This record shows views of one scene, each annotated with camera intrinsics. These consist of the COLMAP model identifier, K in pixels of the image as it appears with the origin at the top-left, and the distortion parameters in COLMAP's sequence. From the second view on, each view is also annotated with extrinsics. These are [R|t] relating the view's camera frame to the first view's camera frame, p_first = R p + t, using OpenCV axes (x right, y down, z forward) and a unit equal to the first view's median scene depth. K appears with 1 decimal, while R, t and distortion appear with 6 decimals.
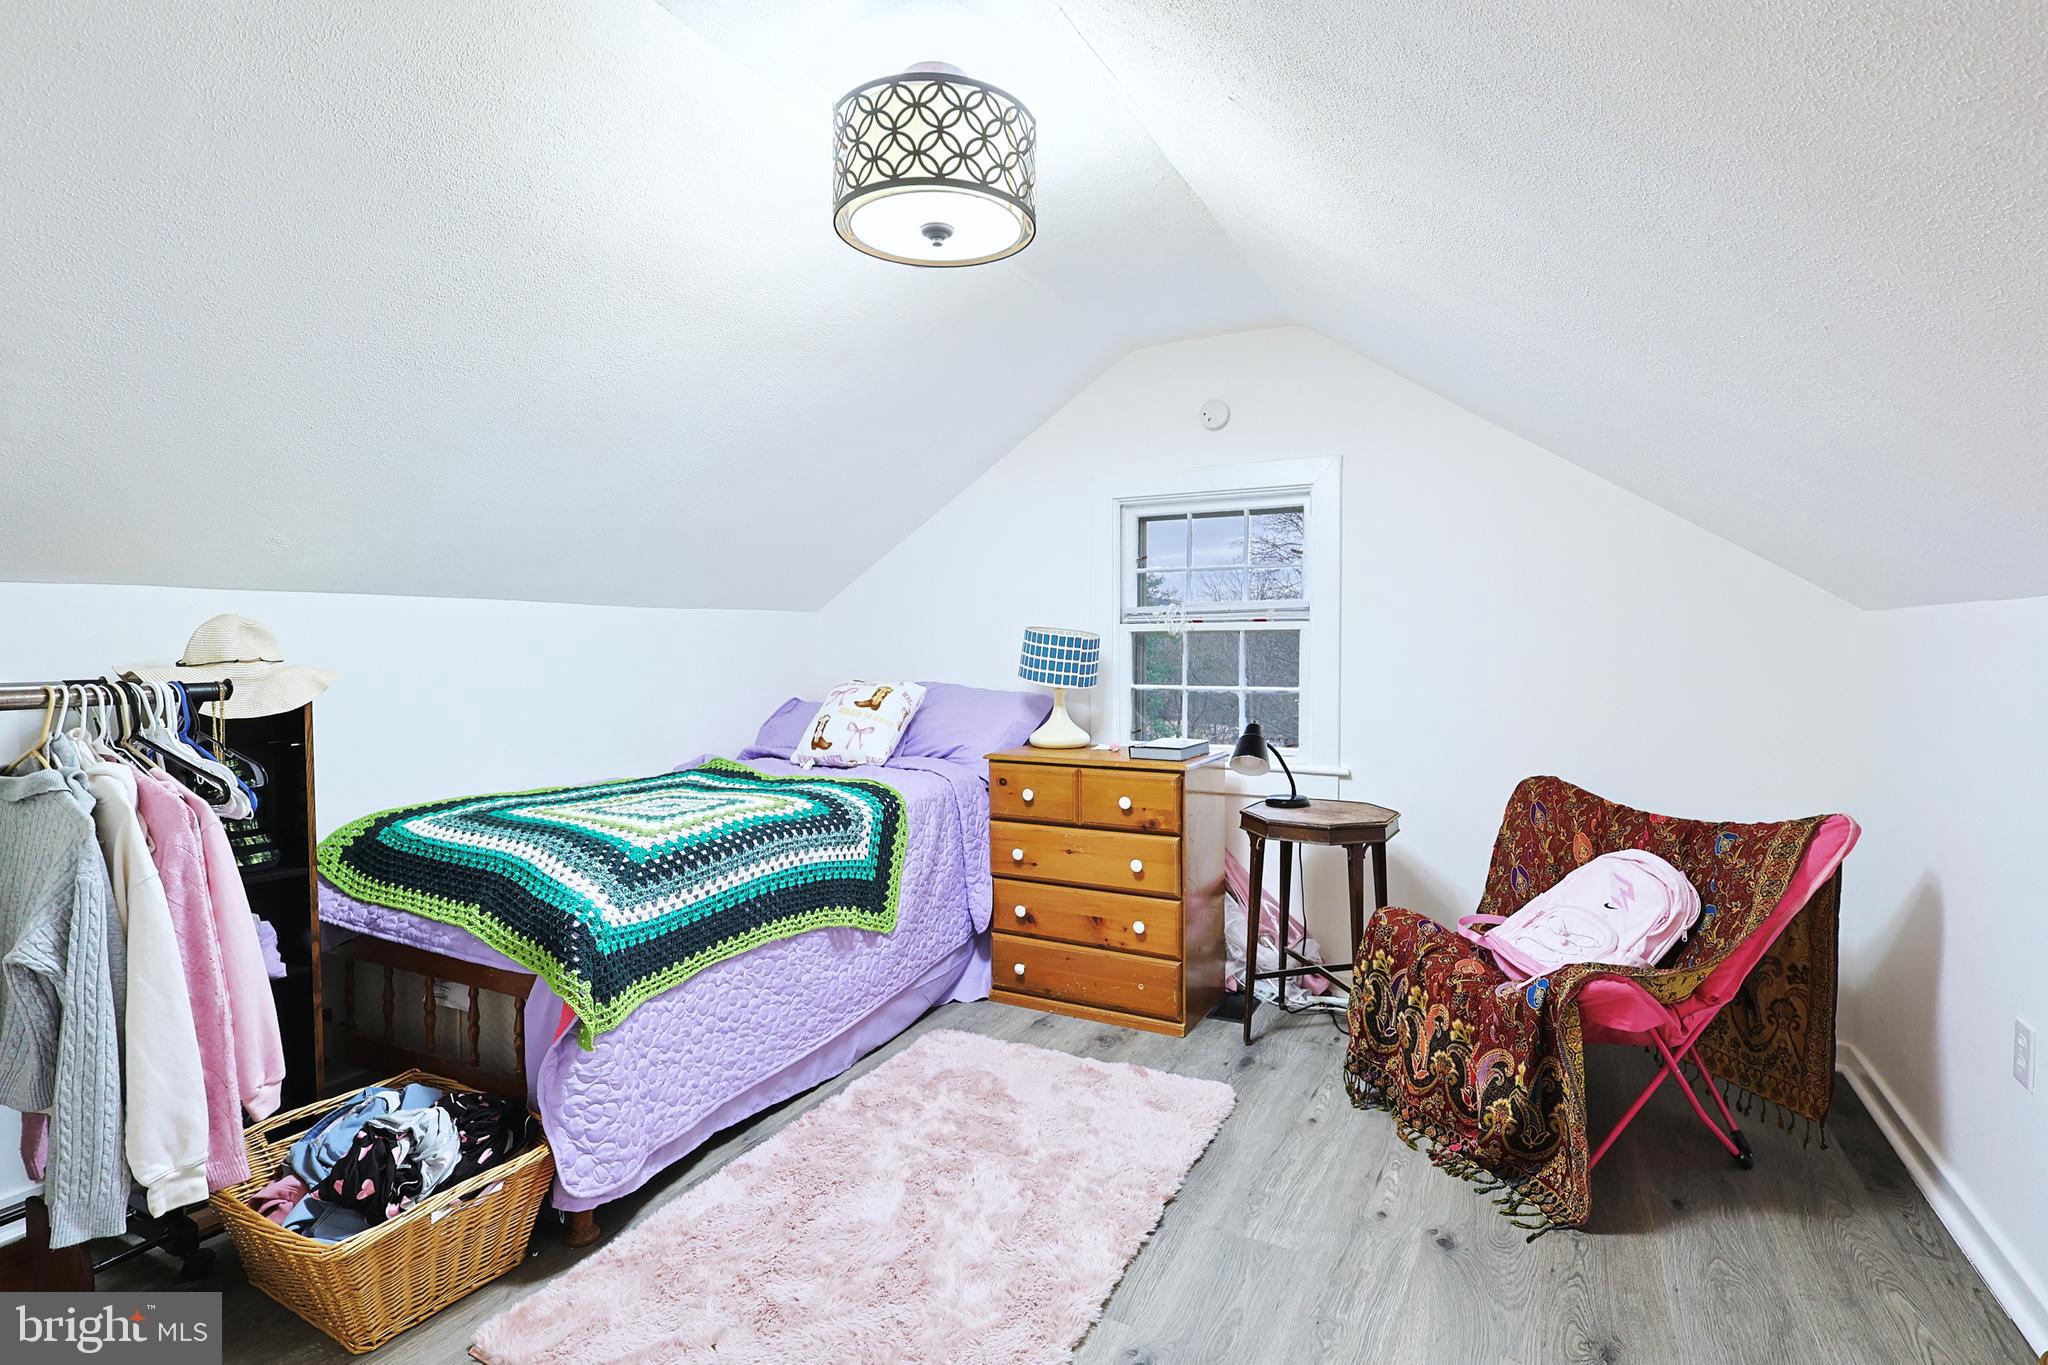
lens RADIAL K [[997.1, 0, 1028.9], [0, 997.1, 682.7], [0, 0, 1]] dist [-0.001216, 0.000107]
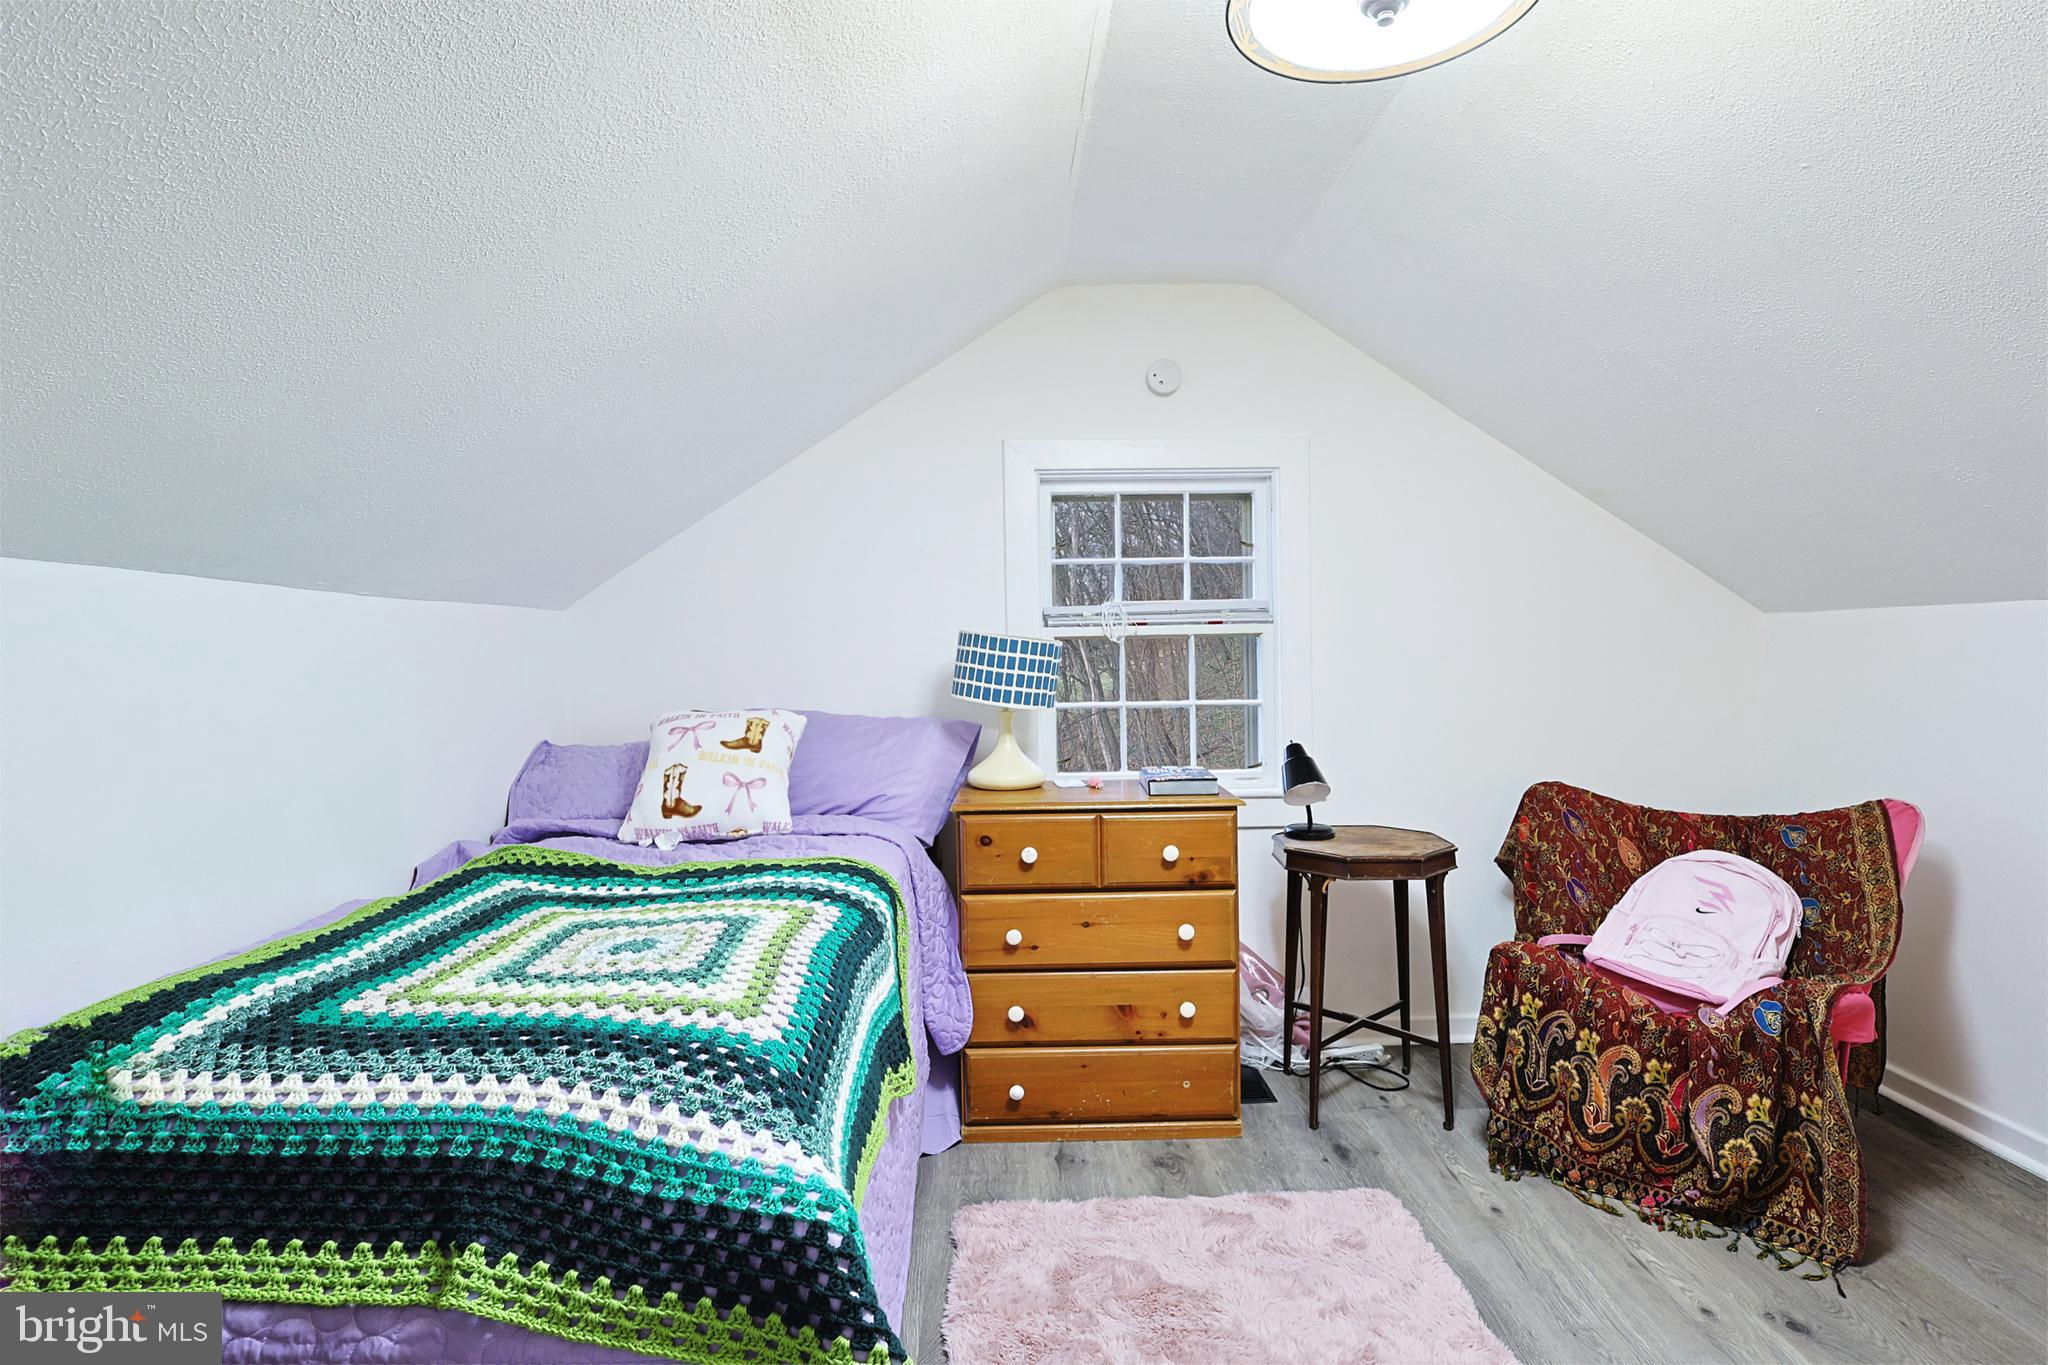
lens RADIAL K [[1045.3, 0, 1024.0], [0, 1045.3, 682.5], [0, 0, 1]] dist [0.001810, 0.000158]
pose [[0.875832, -0.023900, 0.482023, -0.448513], [0.031614, 0.999469, -0.007886, -0.011913], [-0.481579, 0.022145, 0.876123, 0.378342]]
